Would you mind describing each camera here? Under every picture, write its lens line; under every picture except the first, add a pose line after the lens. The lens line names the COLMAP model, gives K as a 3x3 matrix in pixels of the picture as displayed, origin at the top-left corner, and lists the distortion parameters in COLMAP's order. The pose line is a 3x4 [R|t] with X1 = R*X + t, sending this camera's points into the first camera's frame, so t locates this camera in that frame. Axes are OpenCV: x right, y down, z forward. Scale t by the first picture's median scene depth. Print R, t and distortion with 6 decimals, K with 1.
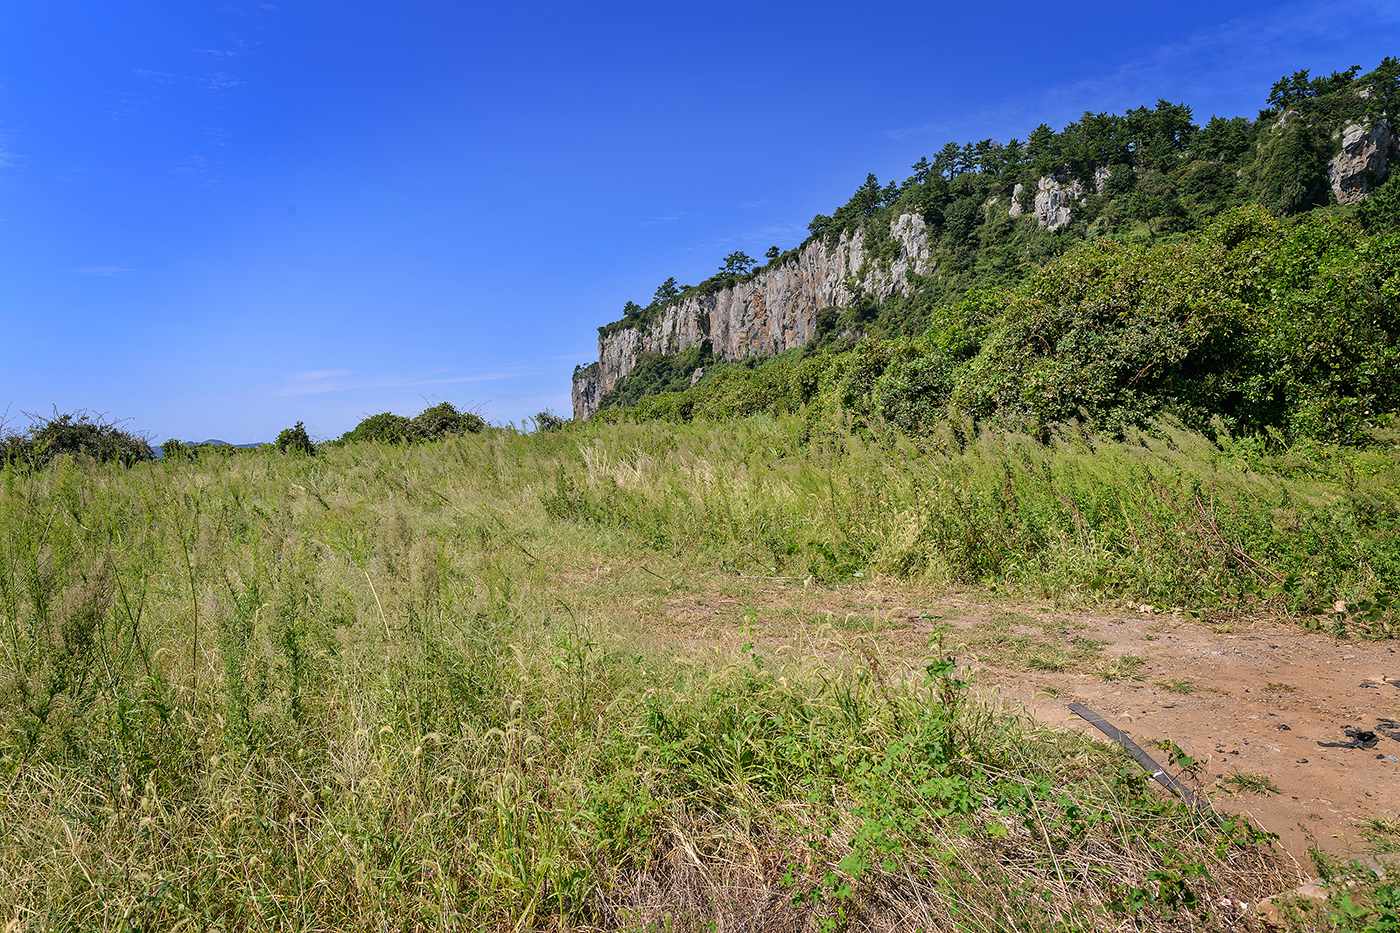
lens RADIAL K [[950.9, 0, 698.3], [0, 950.9, 459.7], [0, 0, 1]] dist [0.007373, 0.000918]
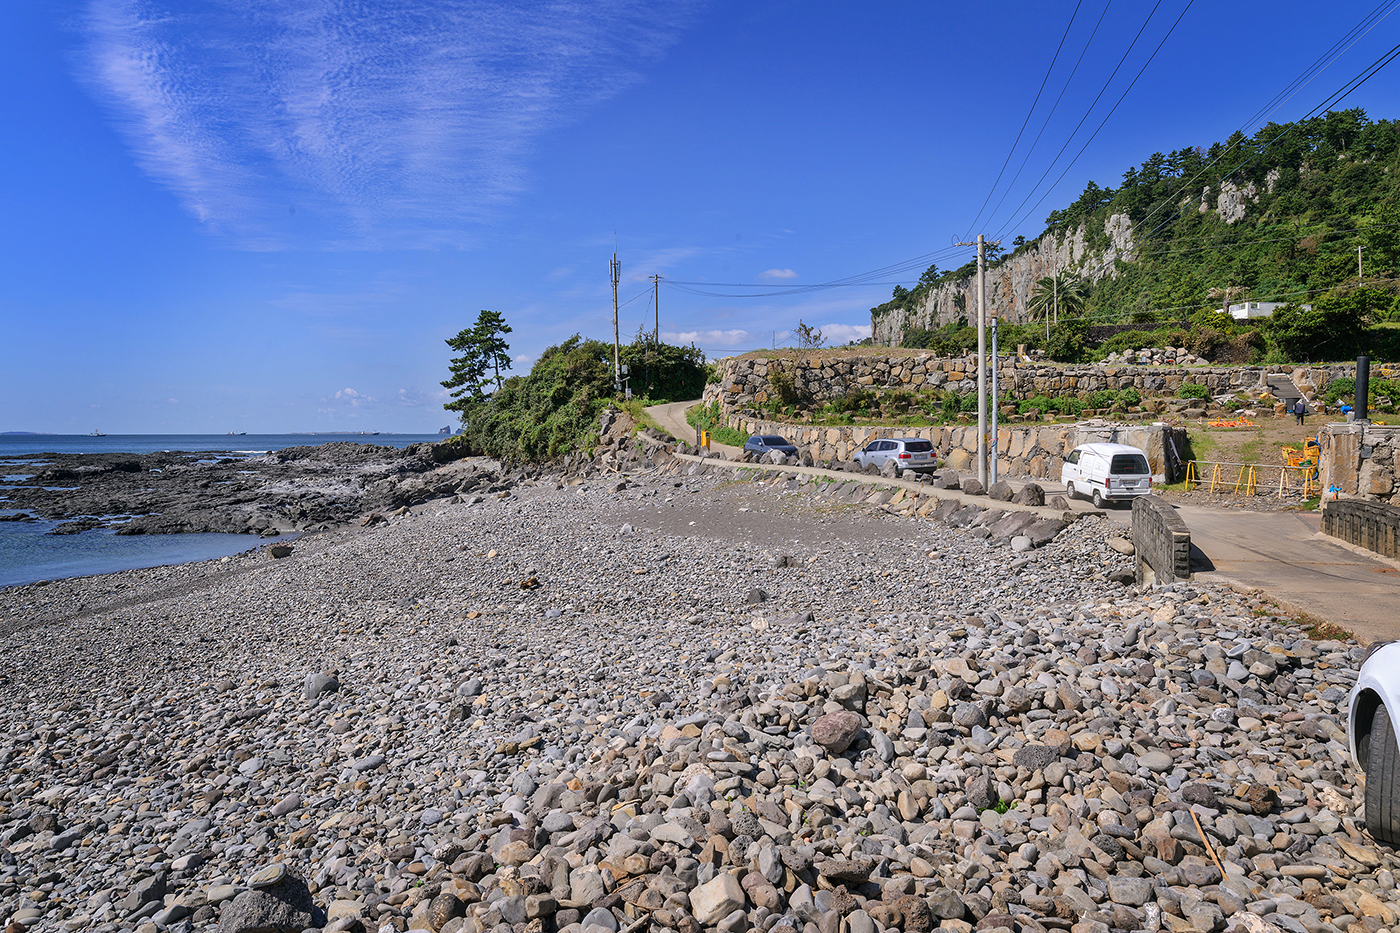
lens RADIAL K [[950.9, 0, 698.5], [0, 950.9, 472.3], [0, 0, 1]] dist [0.007373, 0.000918]
pose [[0.960693, -0.003947, -0.277586, 0.031757], [0.014806, 0.999204, 0.037033, 0.033741], [0.277219, -0.039687, 0.959987, -0.397809]]
